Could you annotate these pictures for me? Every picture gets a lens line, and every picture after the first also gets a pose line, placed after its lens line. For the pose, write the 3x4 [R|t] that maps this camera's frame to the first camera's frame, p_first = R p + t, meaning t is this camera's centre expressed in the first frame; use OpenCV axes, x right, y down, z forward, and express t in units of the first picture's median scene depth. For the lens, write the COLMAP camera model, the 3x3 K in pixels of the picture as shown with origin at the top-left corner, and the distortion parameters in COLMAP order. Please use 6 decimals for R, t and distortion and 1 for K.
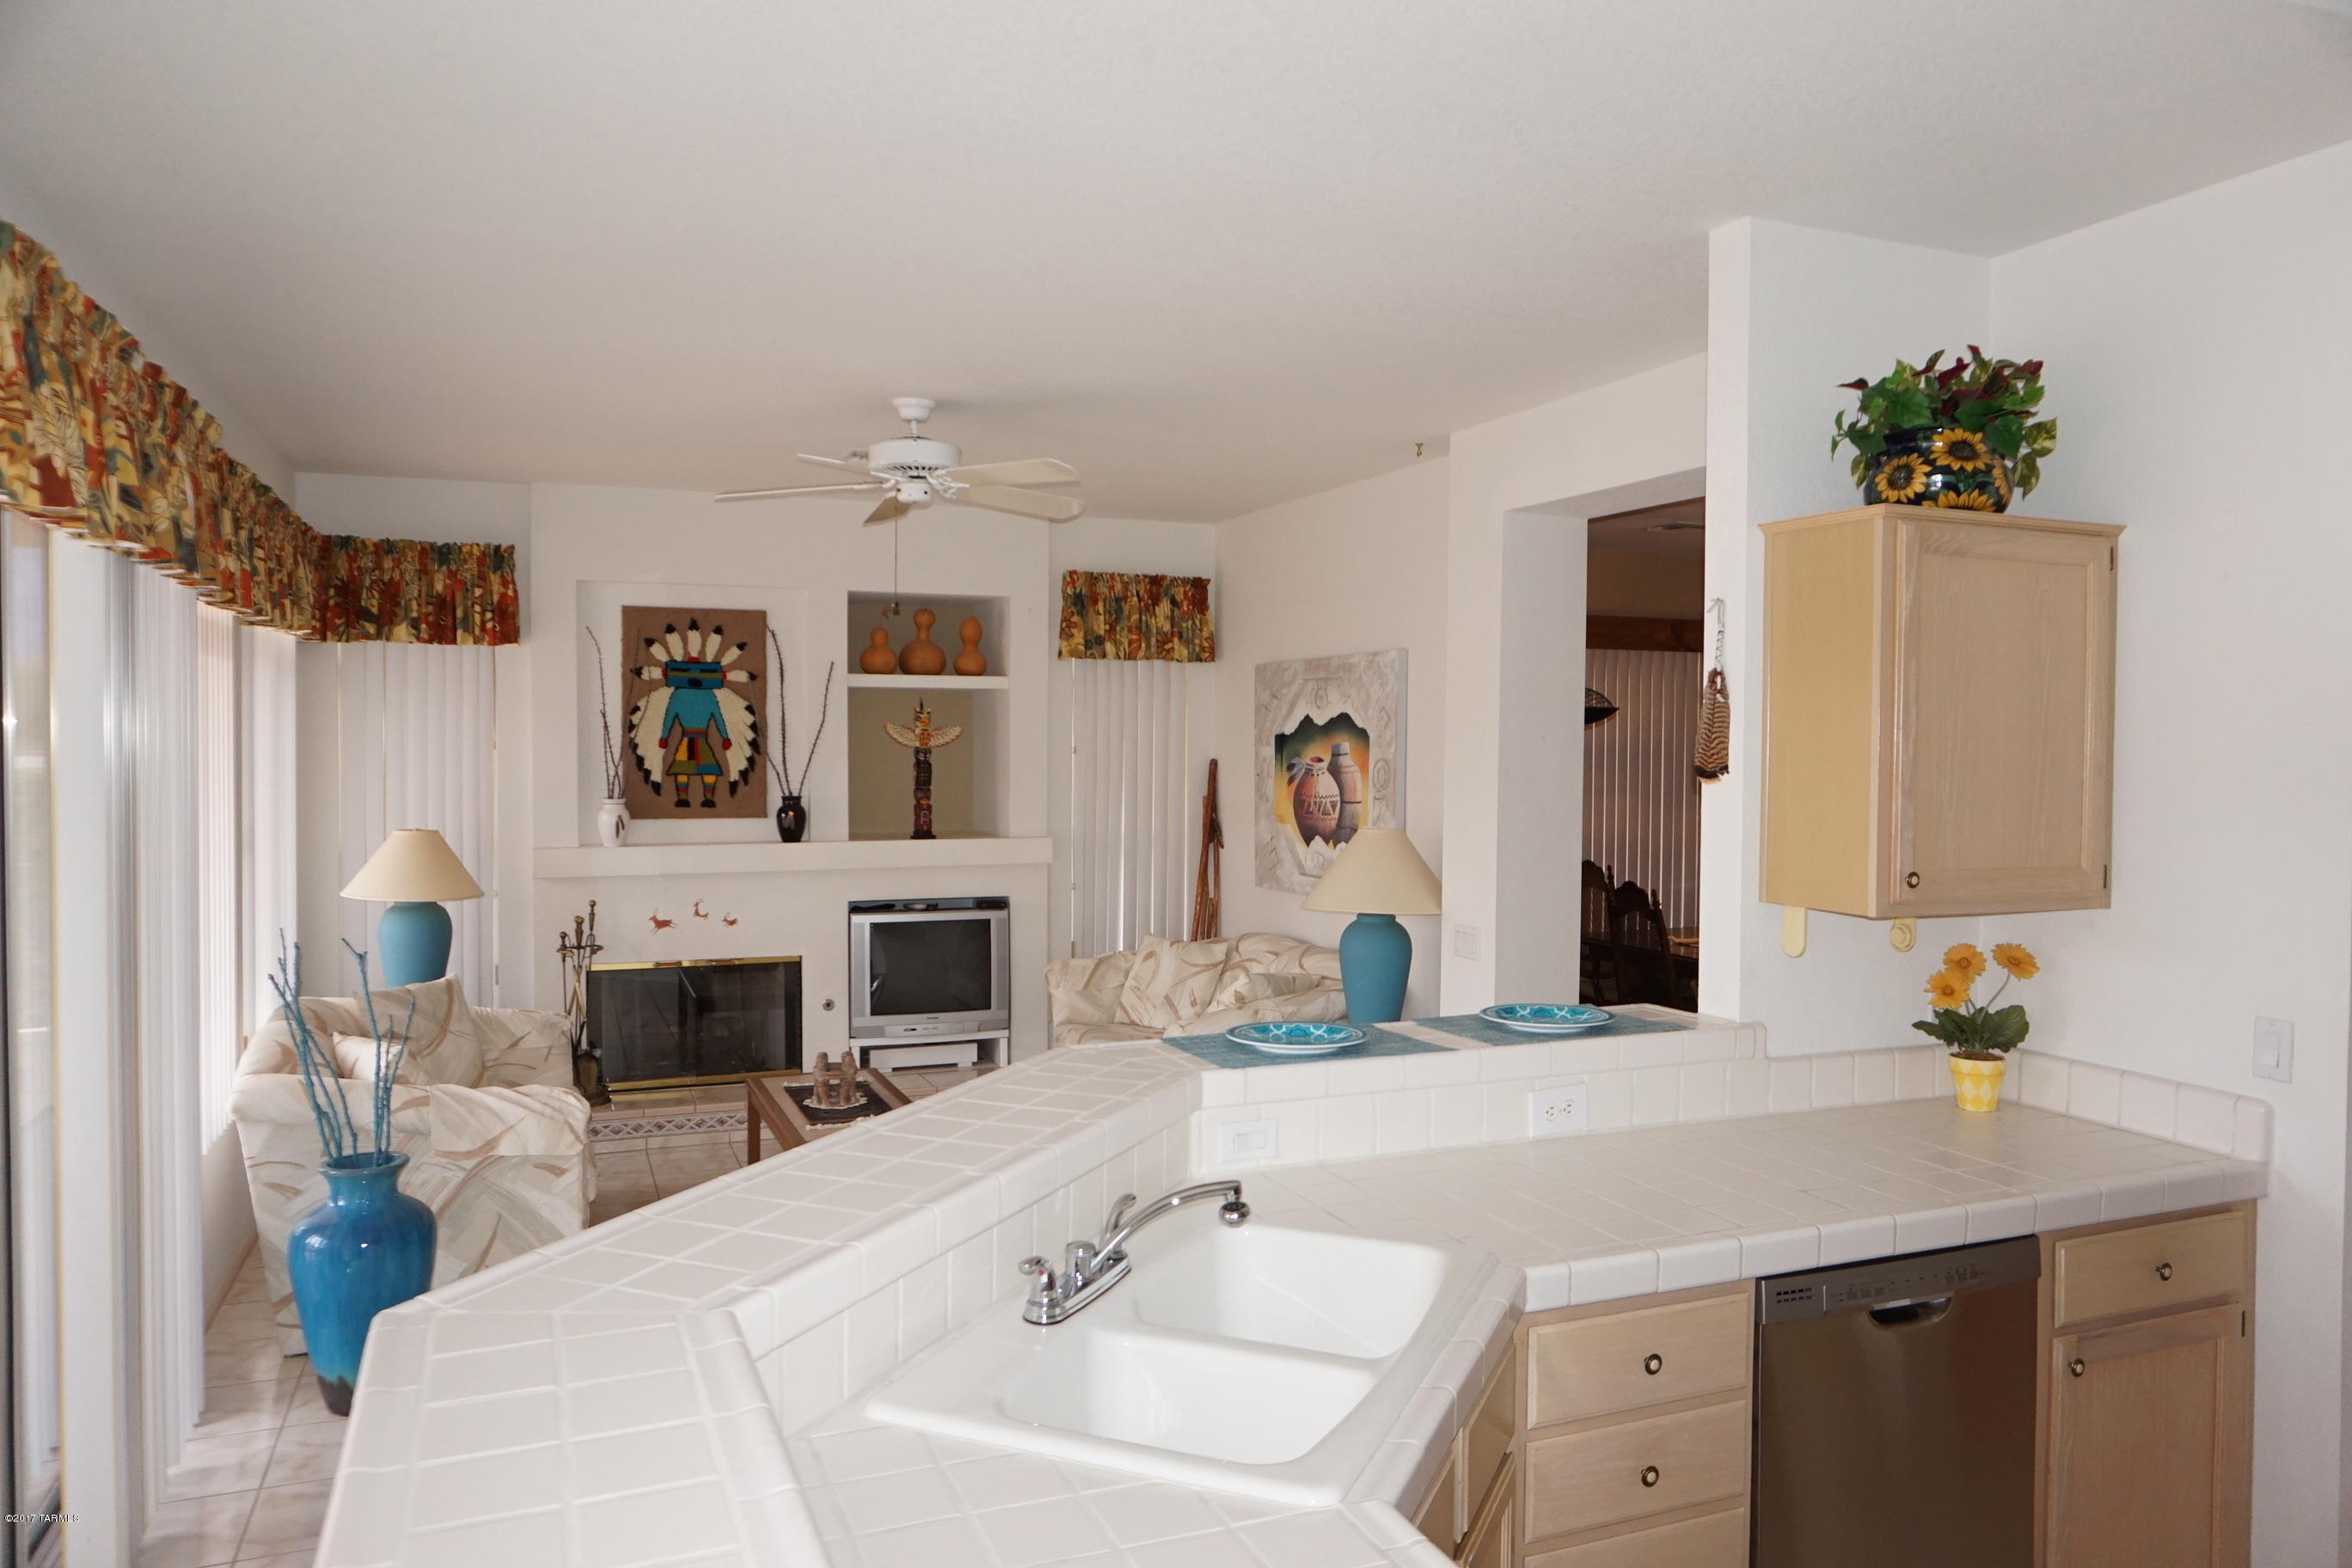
lens RADIAL K [[1595.1, 0, 1187.9], [0, 1595.1, 787.2], [0, 0, 1]] dist [-0.050446, 0.037351]
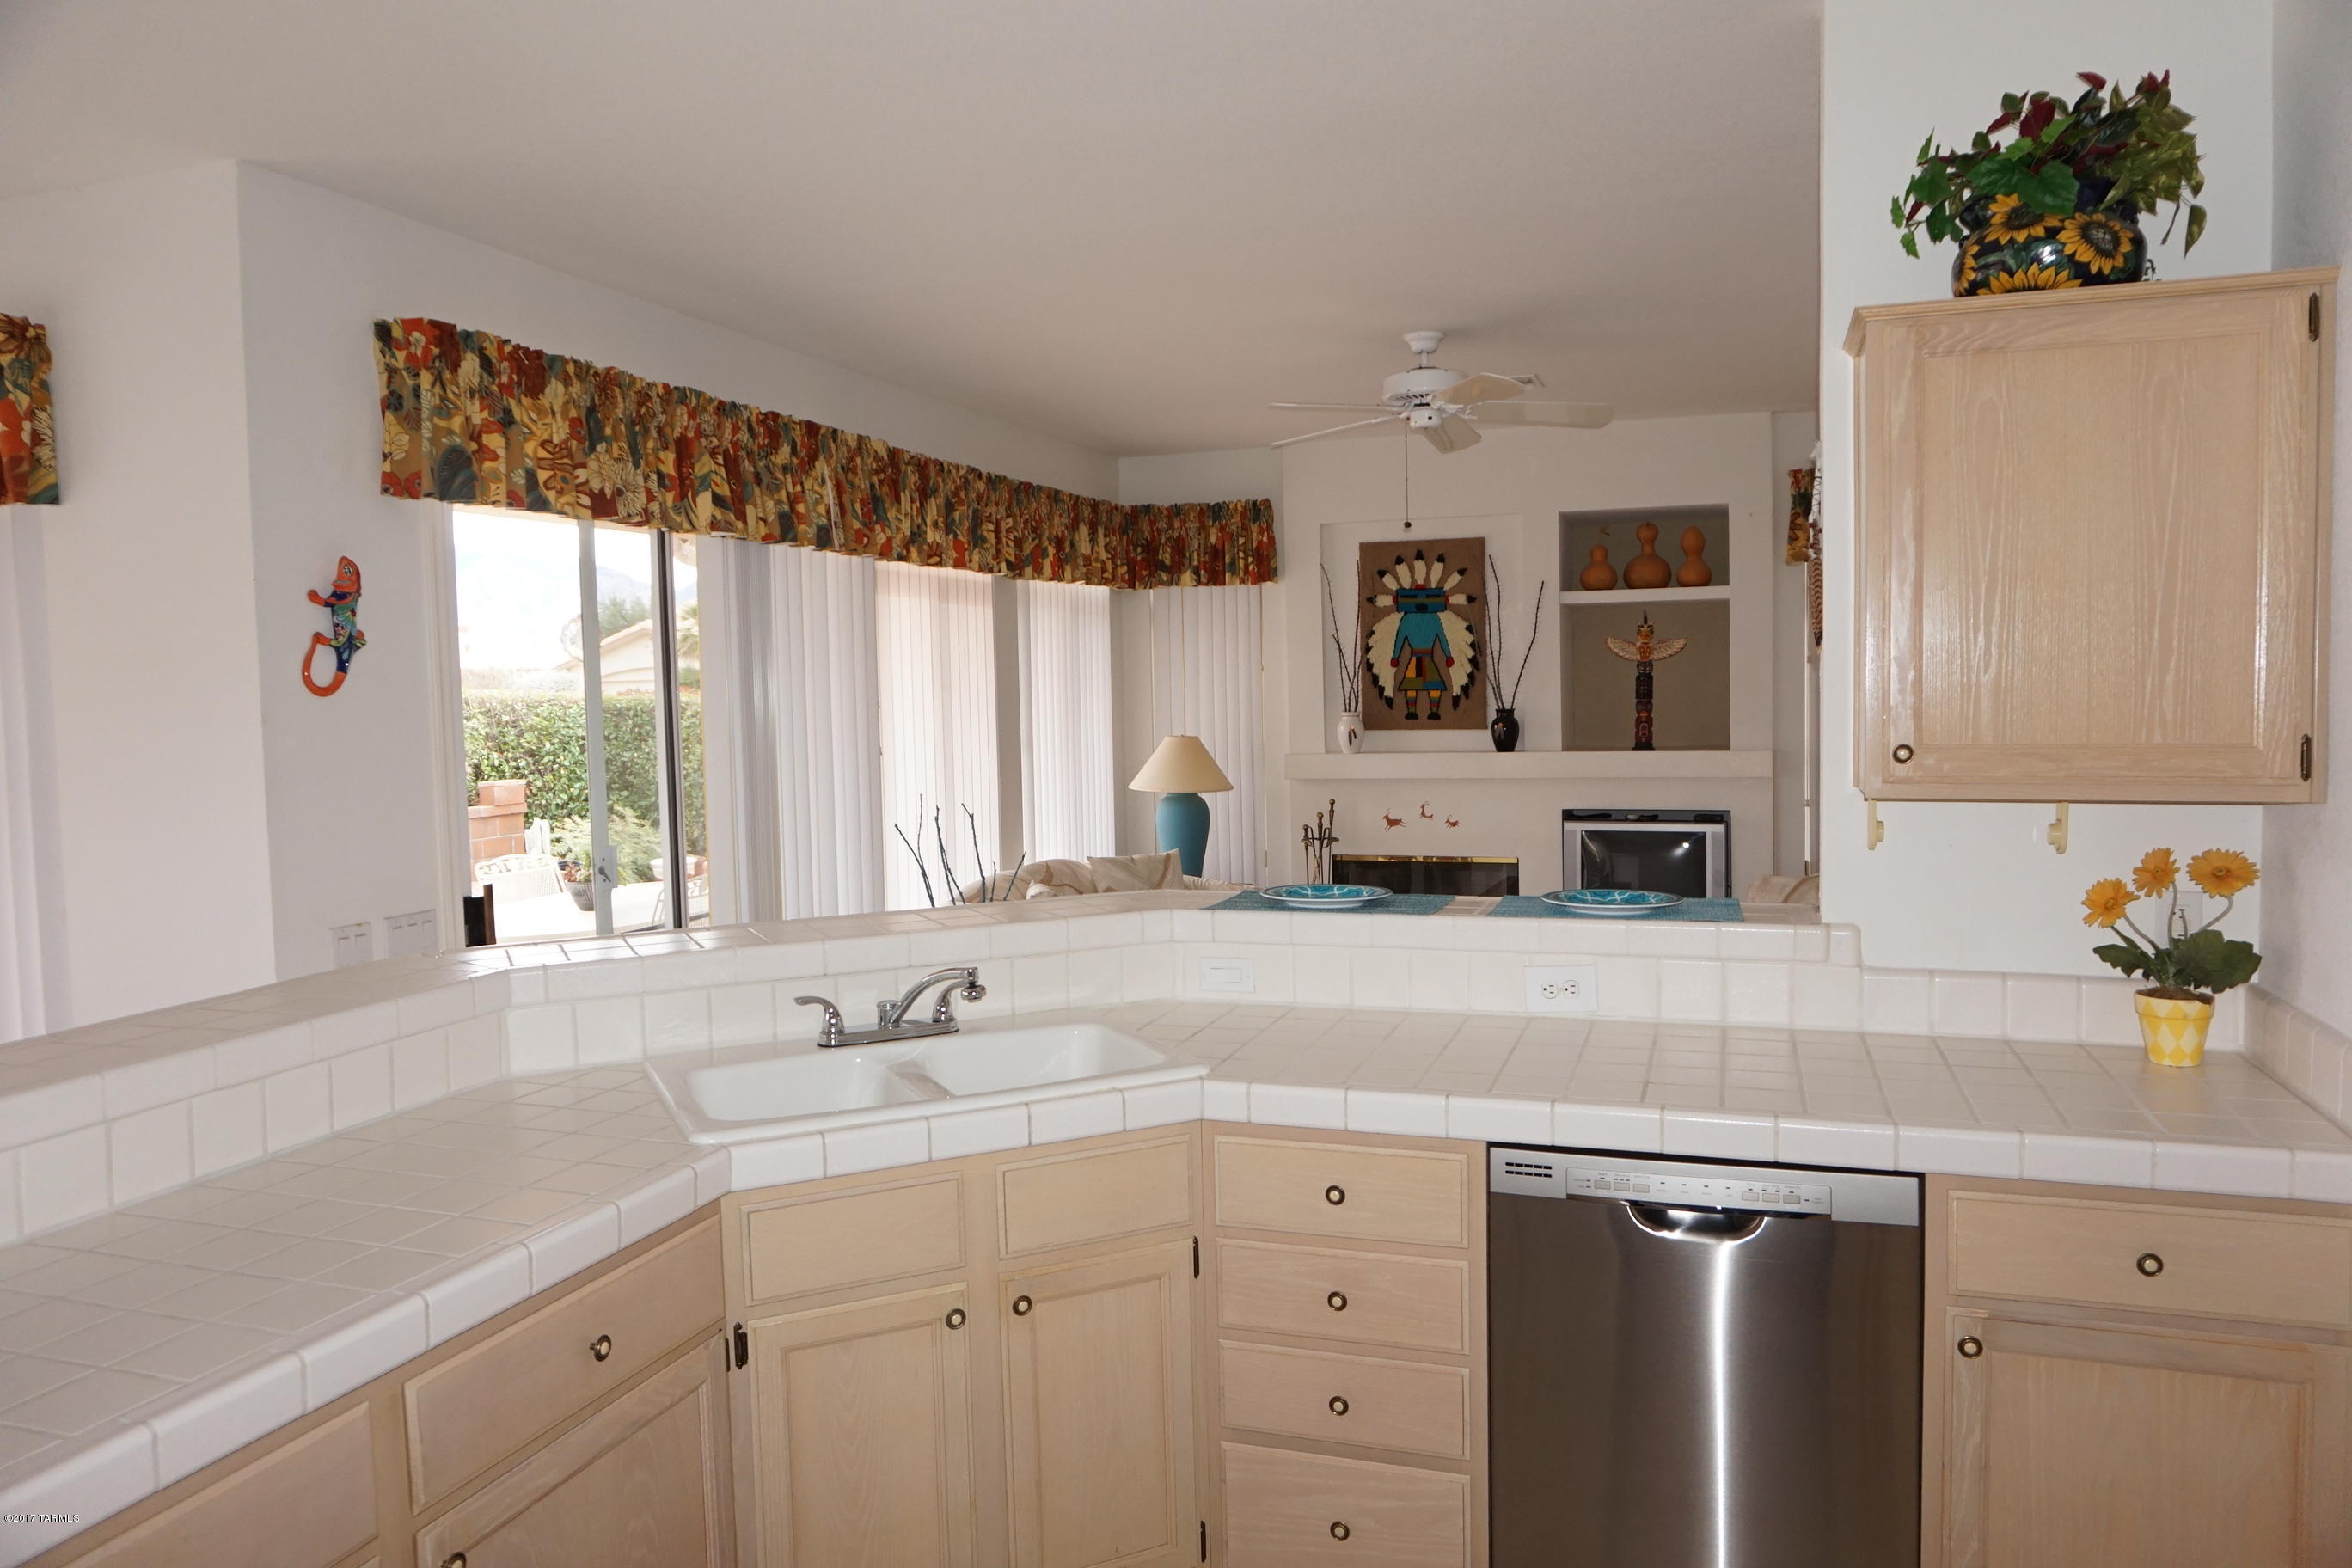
lens RADIAL K [[1595.1, 0, 1173.6], [0, 1595.1, 790.4], [0, 0, 1]] dist [-0.050446, 0.037351]
pose [[0.742413, 0.022689, -0.669559, 0.313810], [0.004044, 0.999256, 0.038346, 0.019014], [0.669931, -0.031176, 0.741769, 0.051890]]
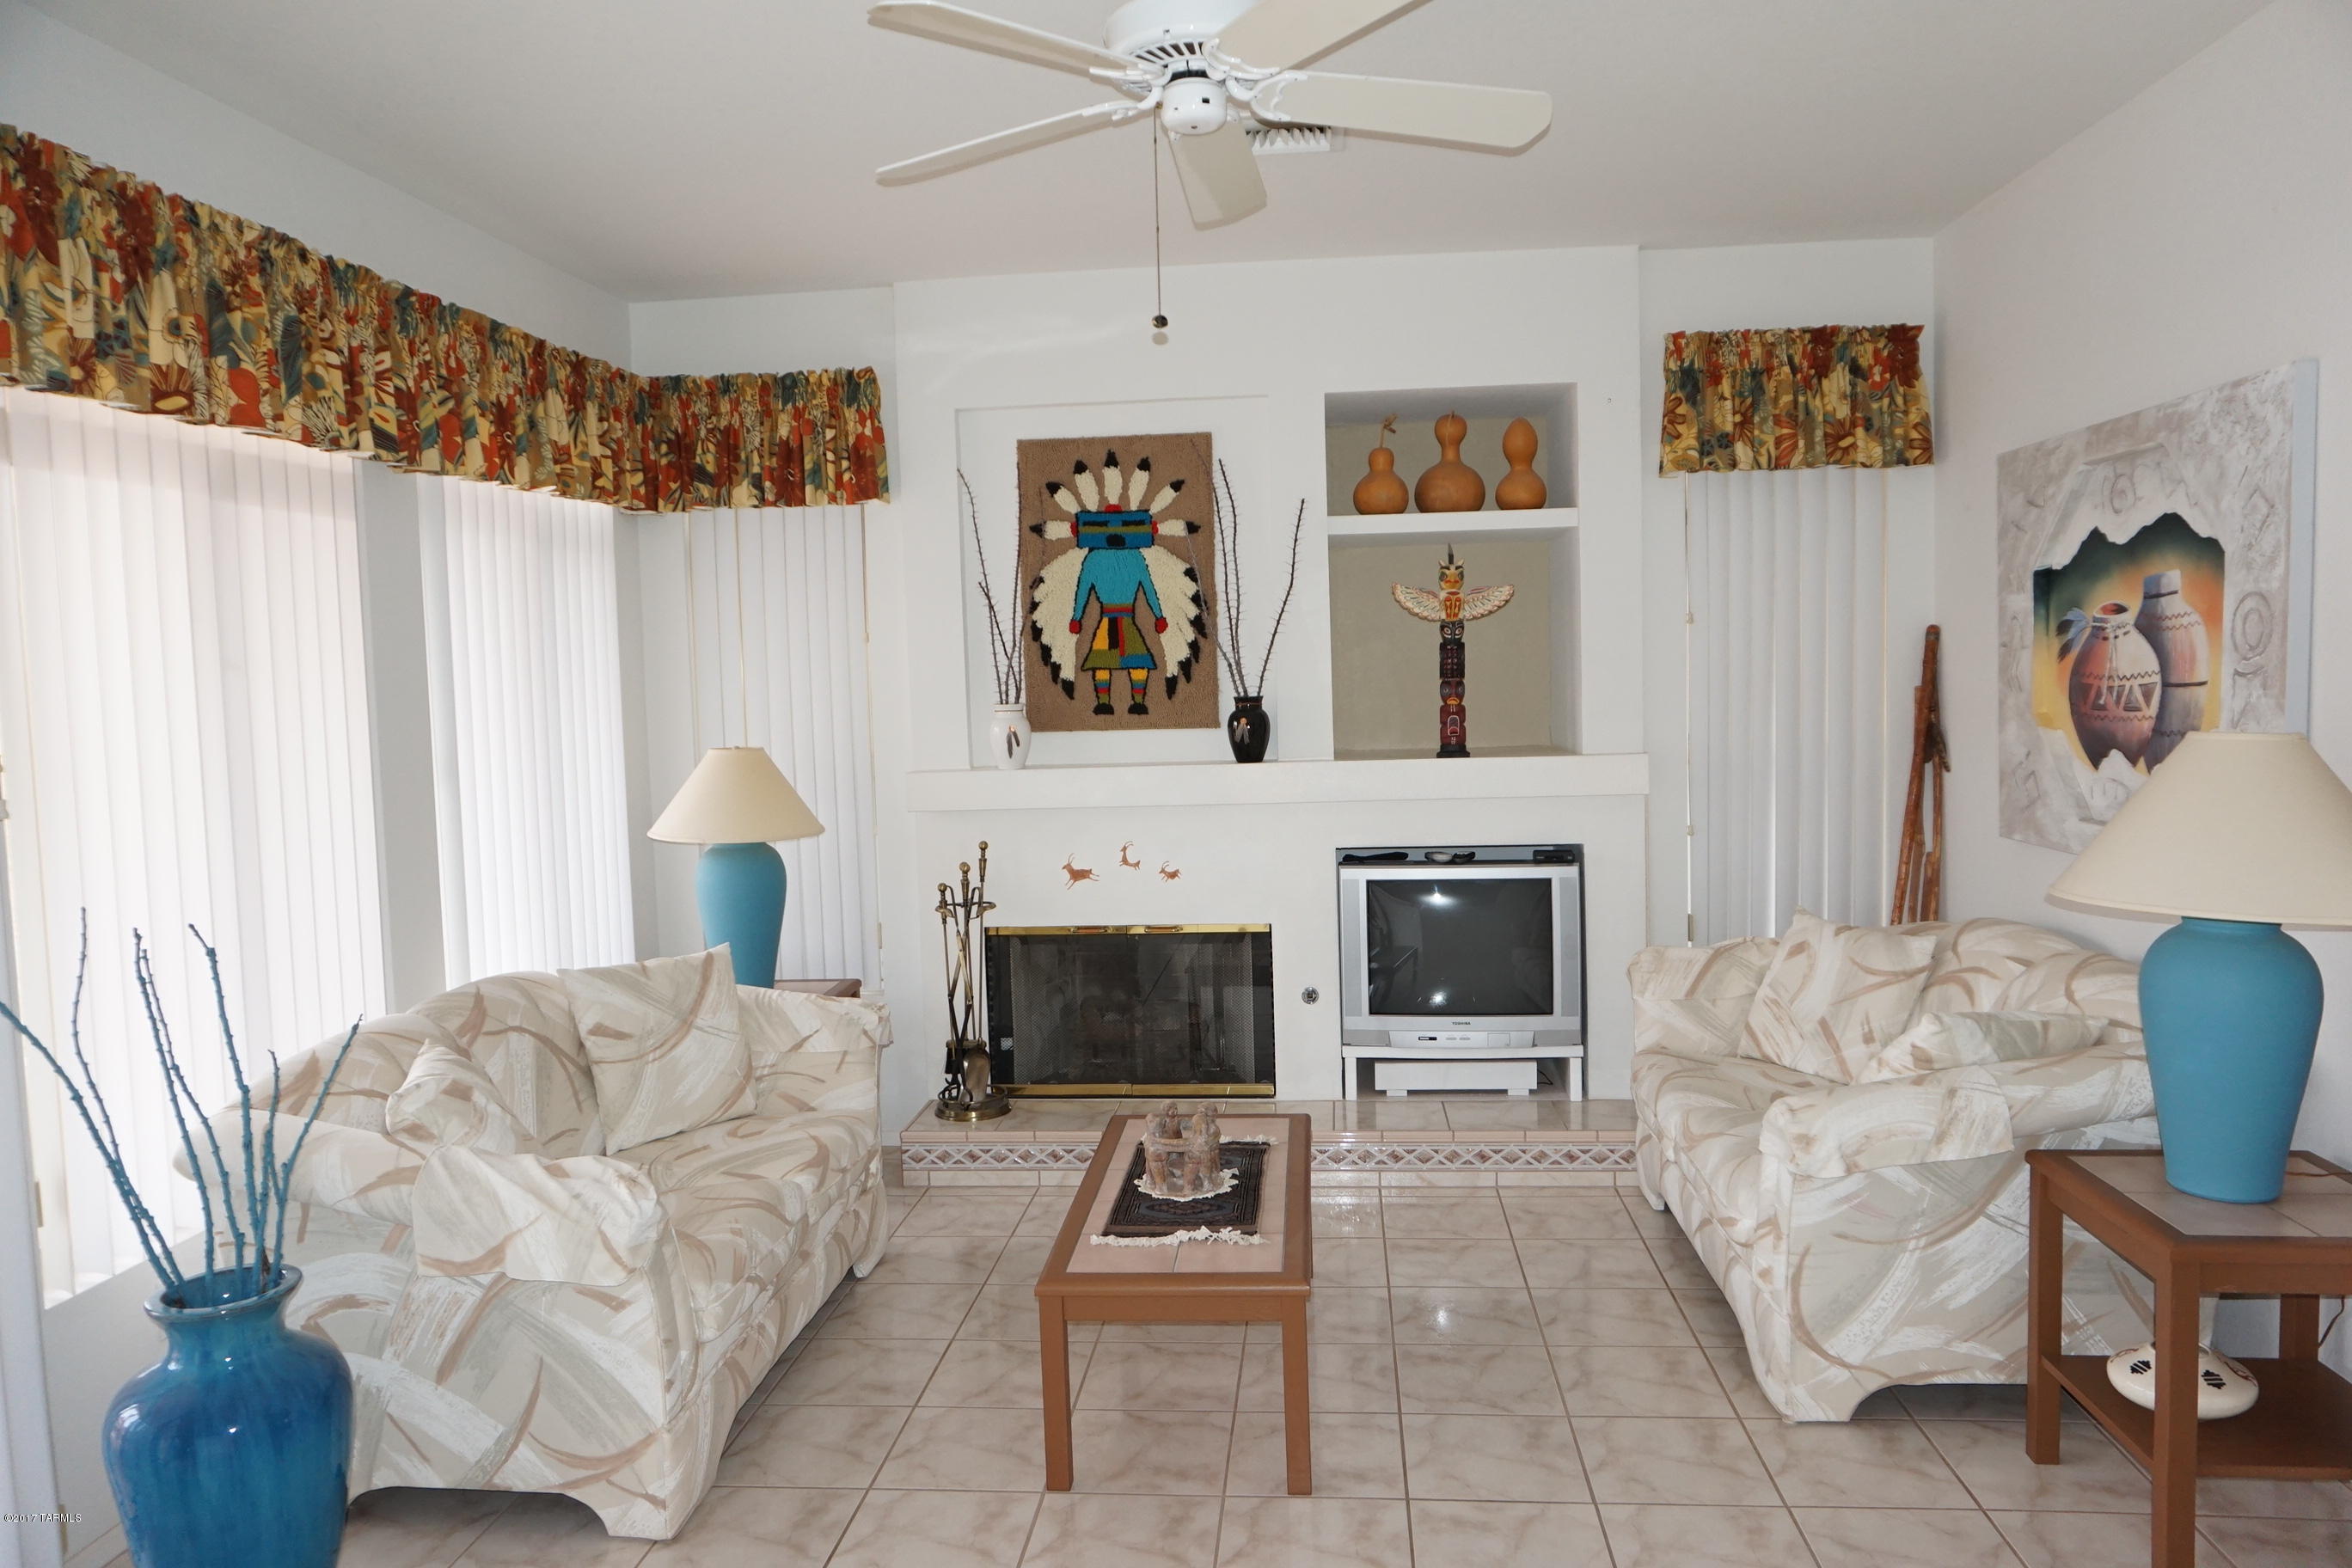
lens RADIAL K [[1595.1, 0, 1162.6], [0, 1595.1, 768.1], [0, 0, 1]] dist [-0.050446, 0.037351]
pose [[0.878622, 0.000357, -0.477518, 0.052692], [0.018501, 0.999223, 0.034789, 0.012332], [0.477160, -0.039401, 0.877933, 0.377043]]
